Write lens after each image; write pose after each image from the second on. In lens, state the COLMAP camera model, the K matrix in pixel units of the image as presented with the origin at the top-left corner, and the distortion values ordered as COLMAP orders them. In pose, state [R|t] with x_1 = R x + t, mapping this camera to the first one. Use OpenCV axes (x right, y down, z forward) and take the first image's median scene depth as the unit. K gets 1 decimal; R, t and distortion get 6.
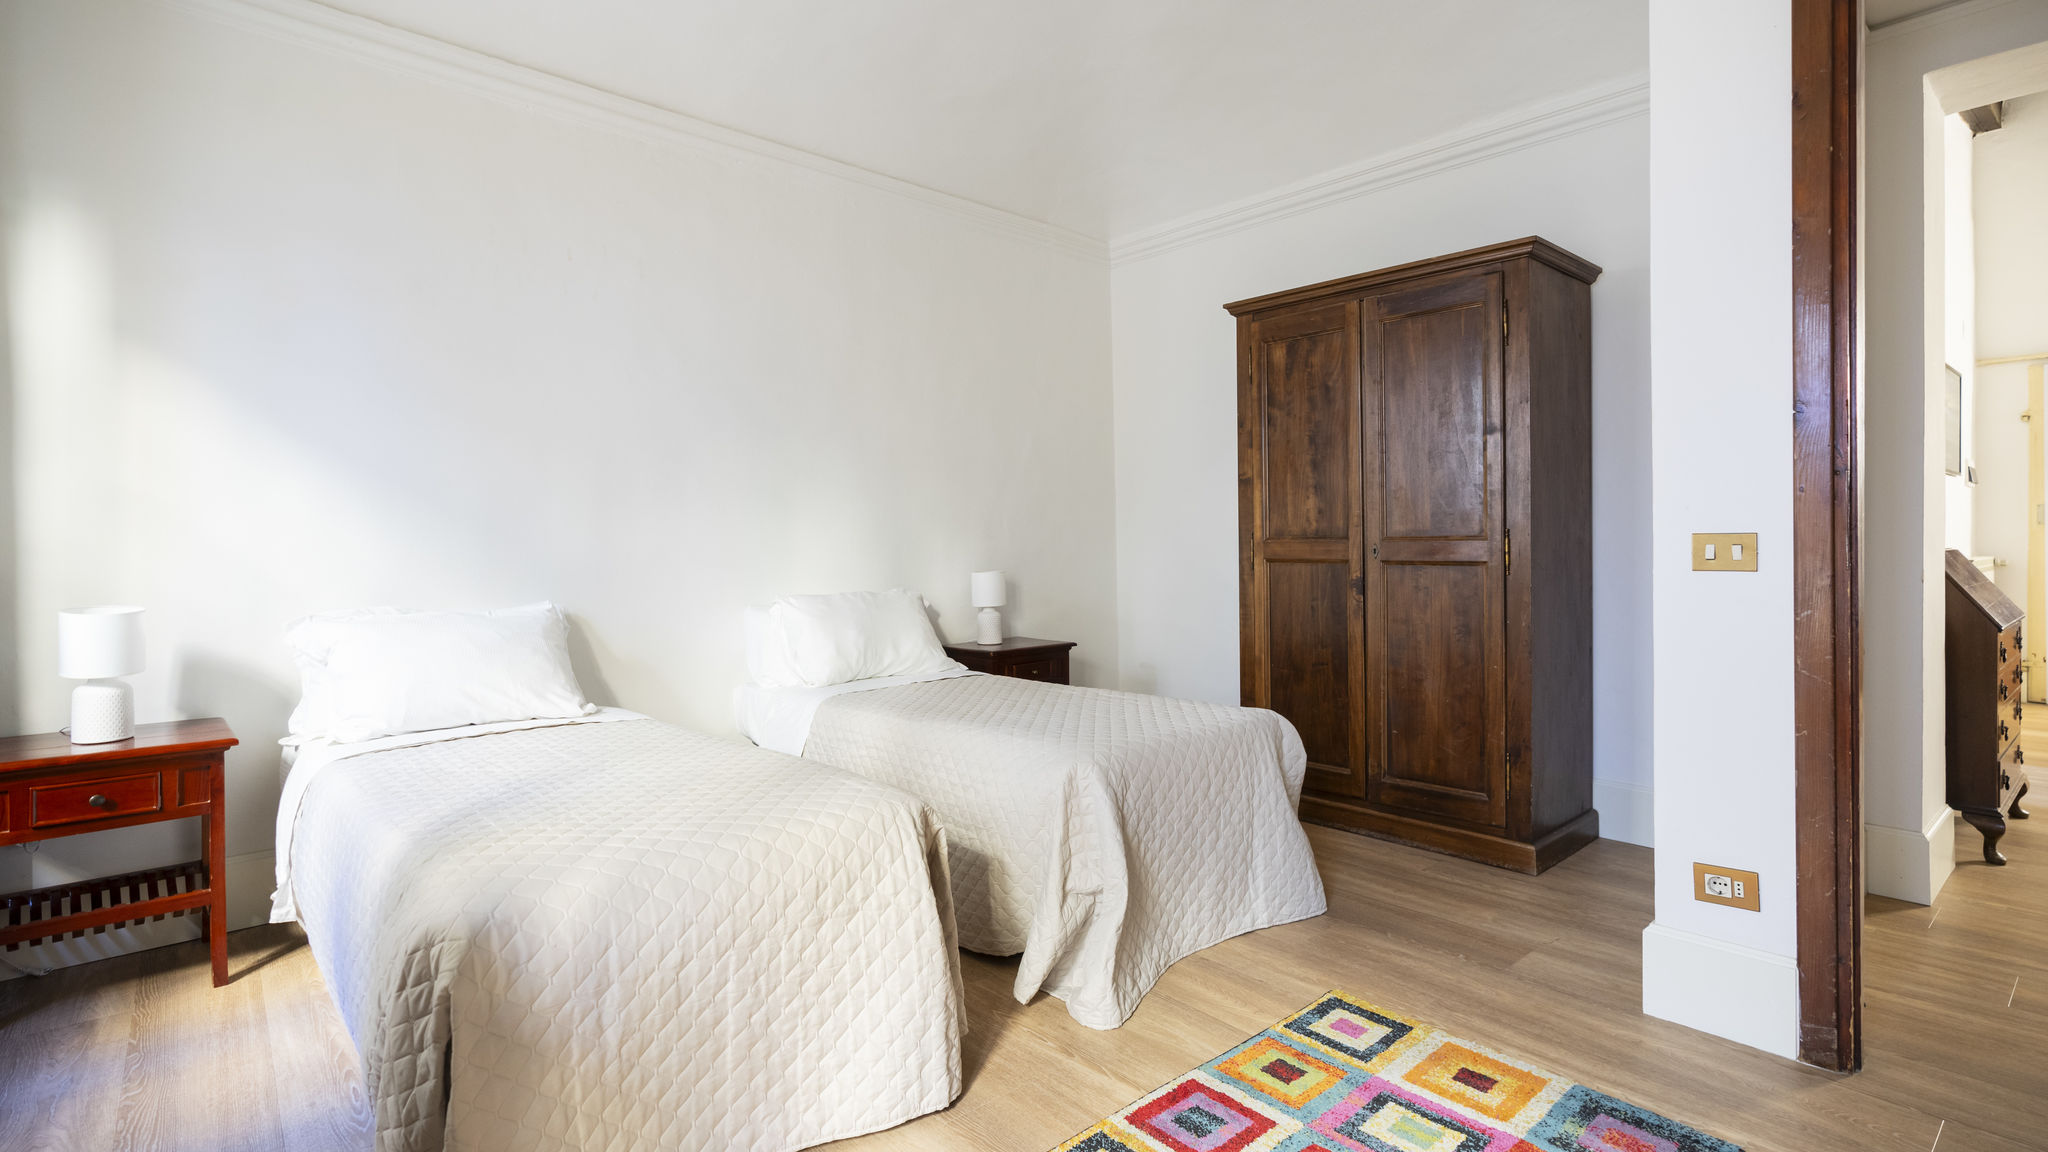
lens RADIAL K [[938.6, 0, 1083.3], [0, 938.6, 538.2], [0, 0, 1]] dist [-0.004050, 0.001403]
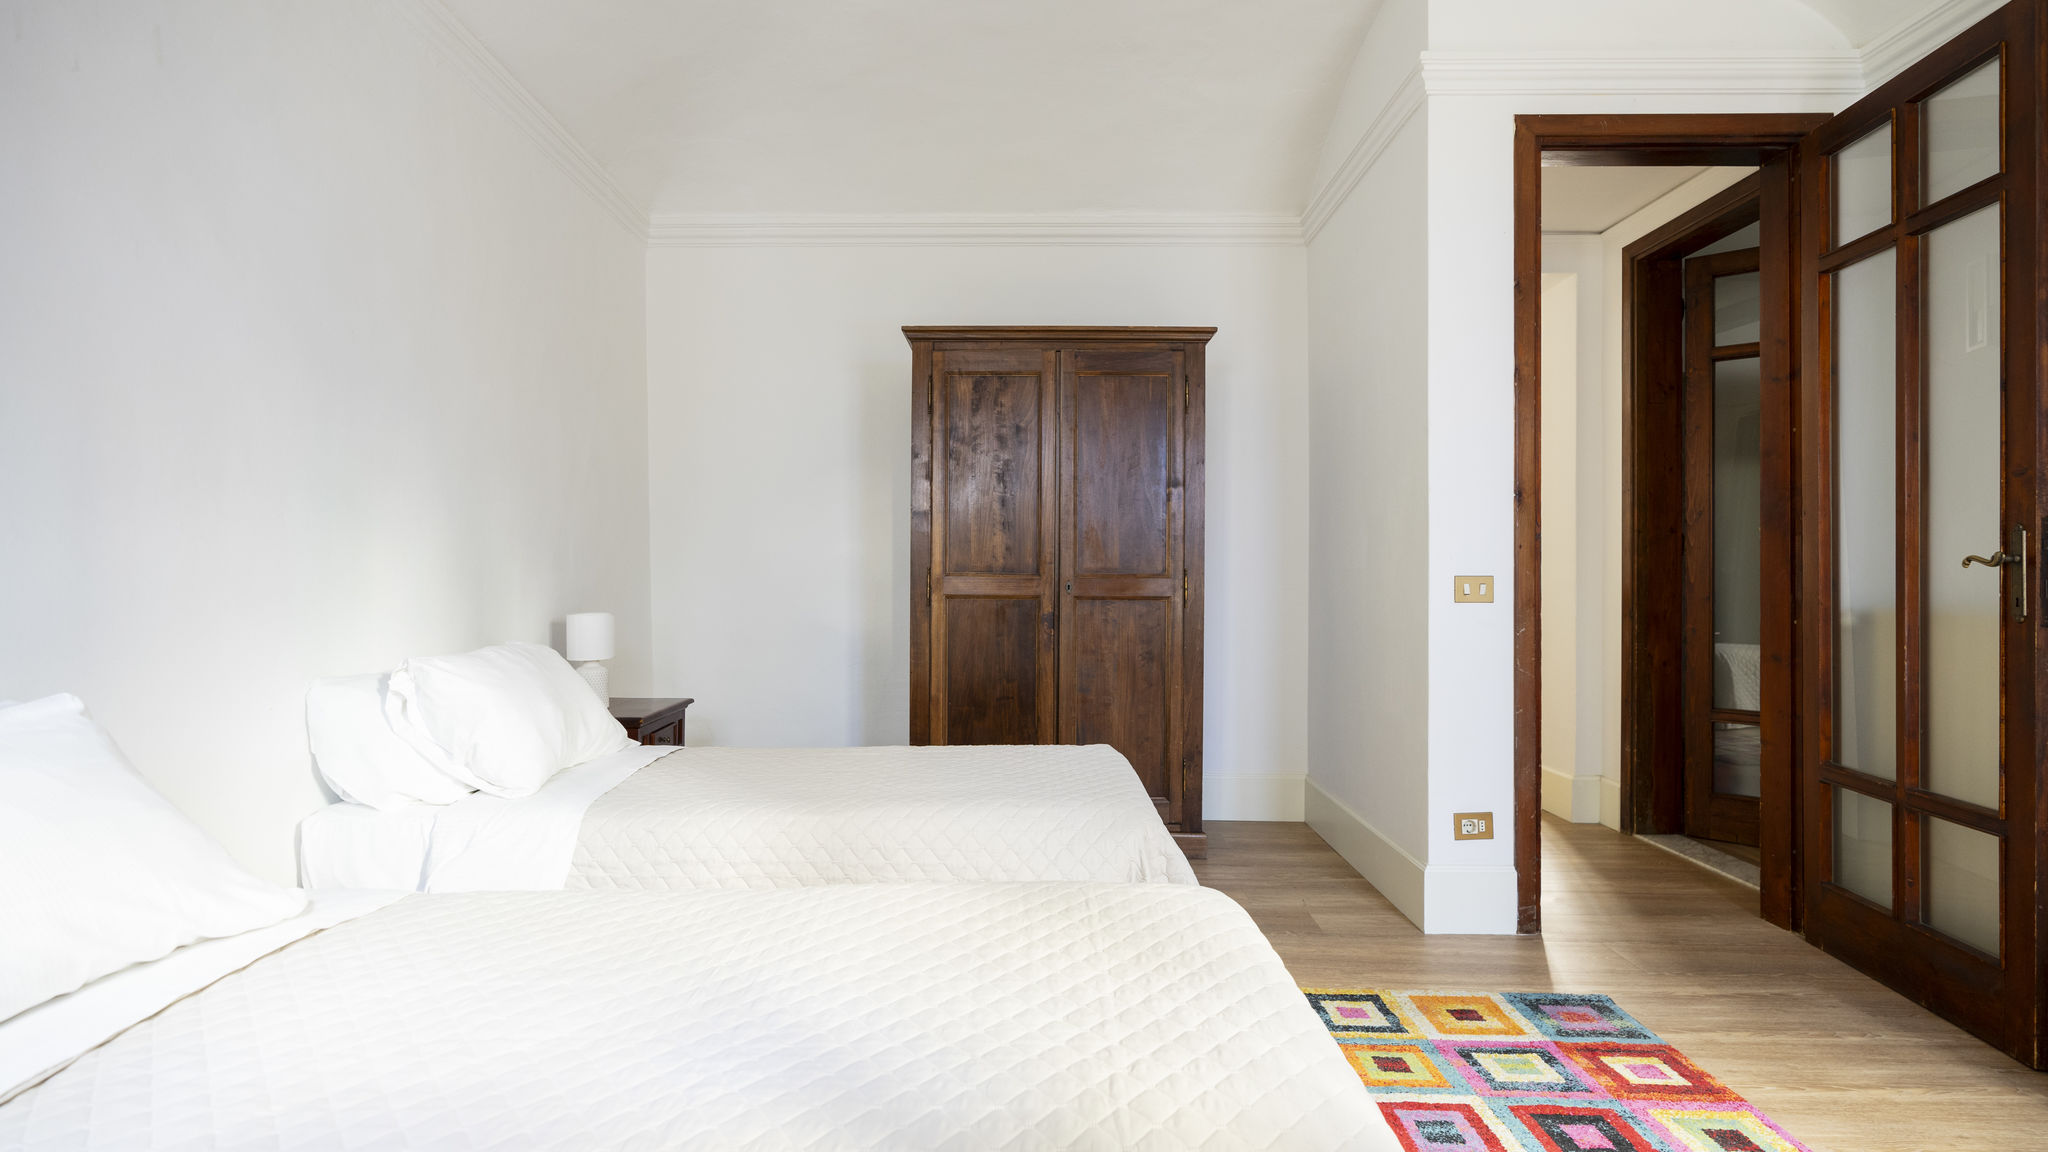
lens RADIAL K [[938.6, 0, 943.8], [0, 938.6, 562.3], [0, 0, 1]] dist [-0.004050, 0.001403]
pose [[0.716232, 0.017101, 0.697653, -0.578571], [-0.010440, 0.999850, -0.013791, 0.001570], [-0.697784, 0.002594, 0.716304, 0.358745]]
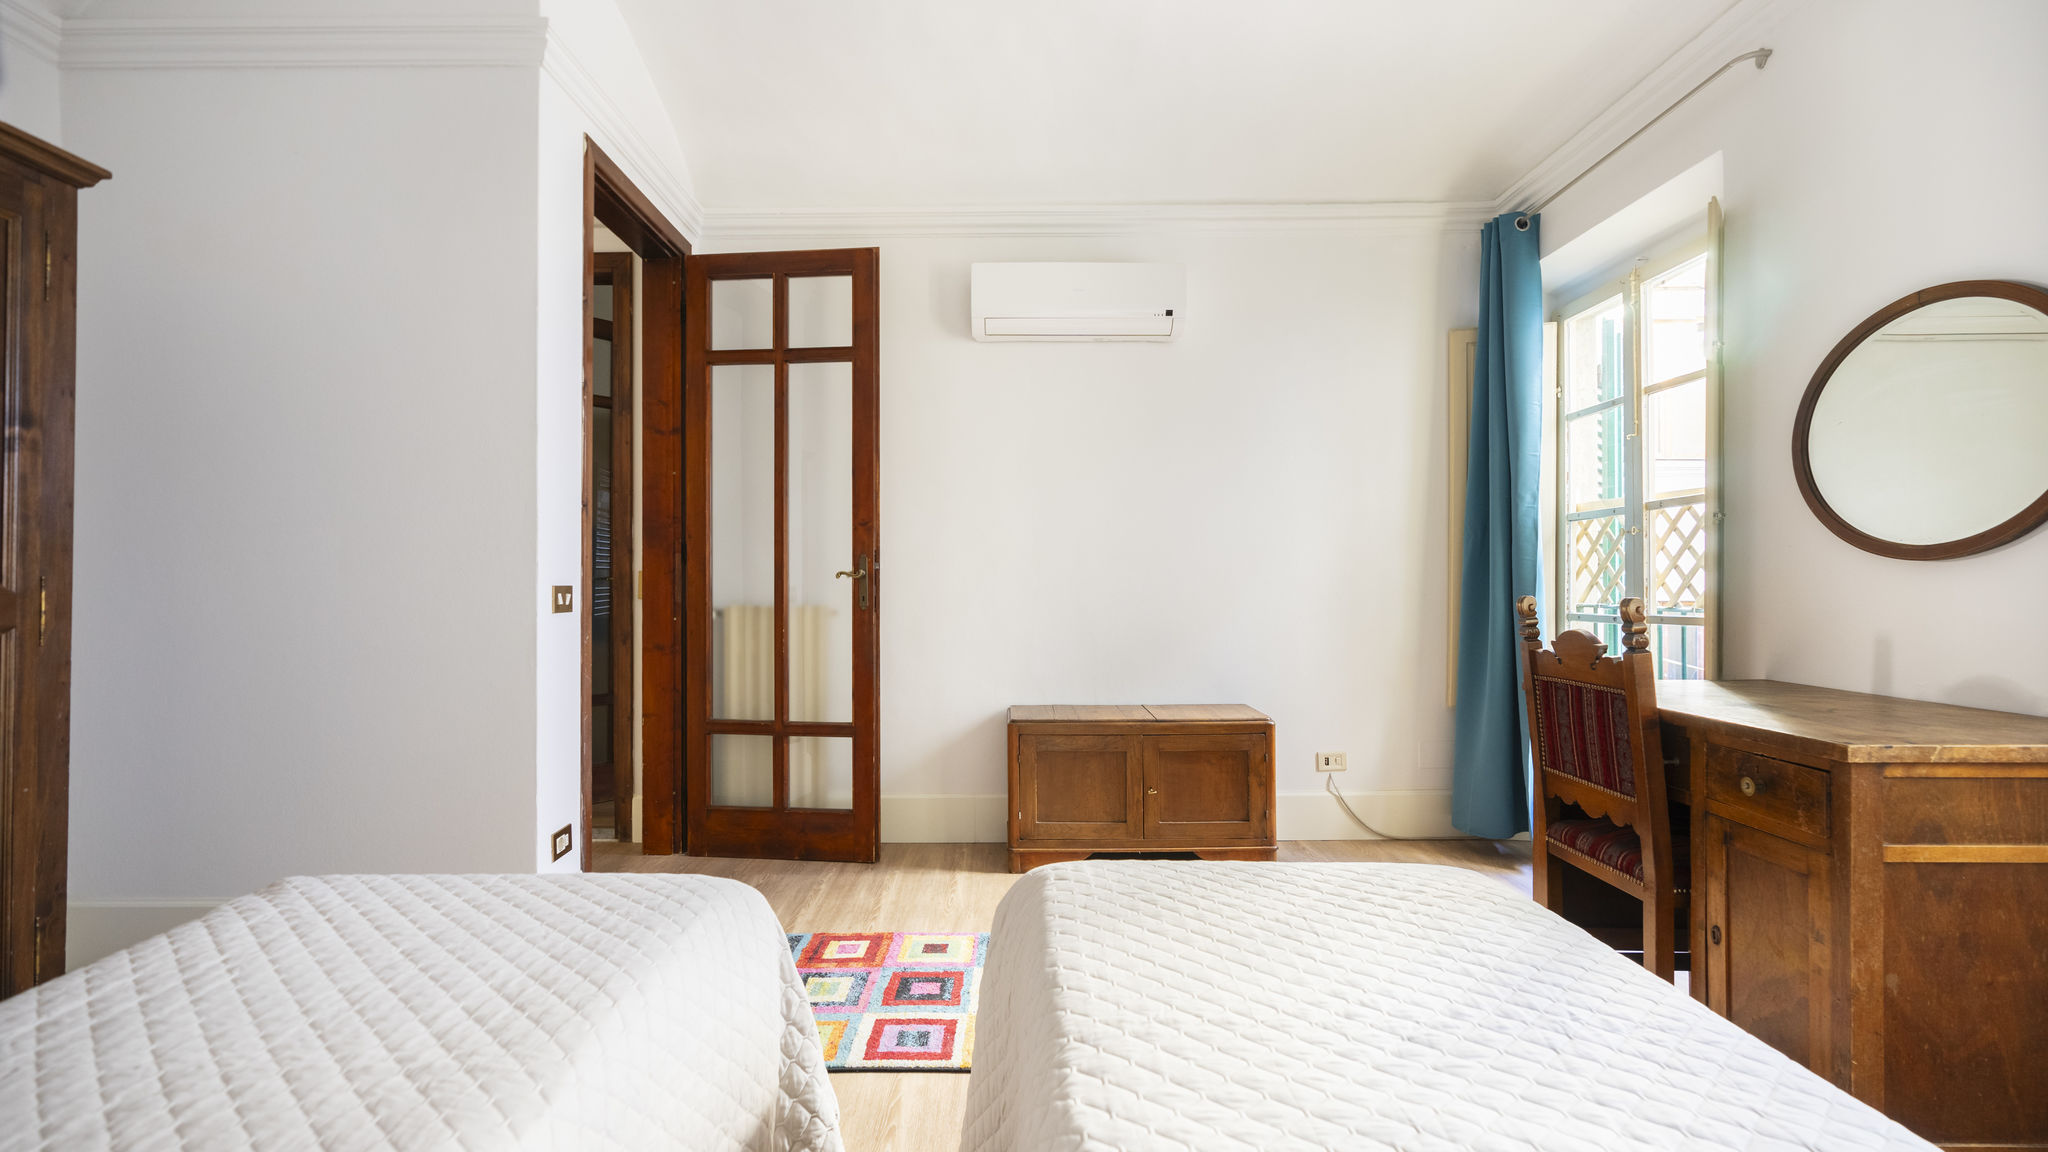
lens RADIAL K [[957.9, 0, 1017.6], [0, 957.9, 574.2], [0, 0, 1]] dist [-0.009768, 0.003984]
pose [[-0.751227, 0.015057, 0.659872, -0.488202], [0.005299, 0.999845, -0.016781, 0.003804], [-0.660022, -0.009110, -0.751191, 1.073168]]
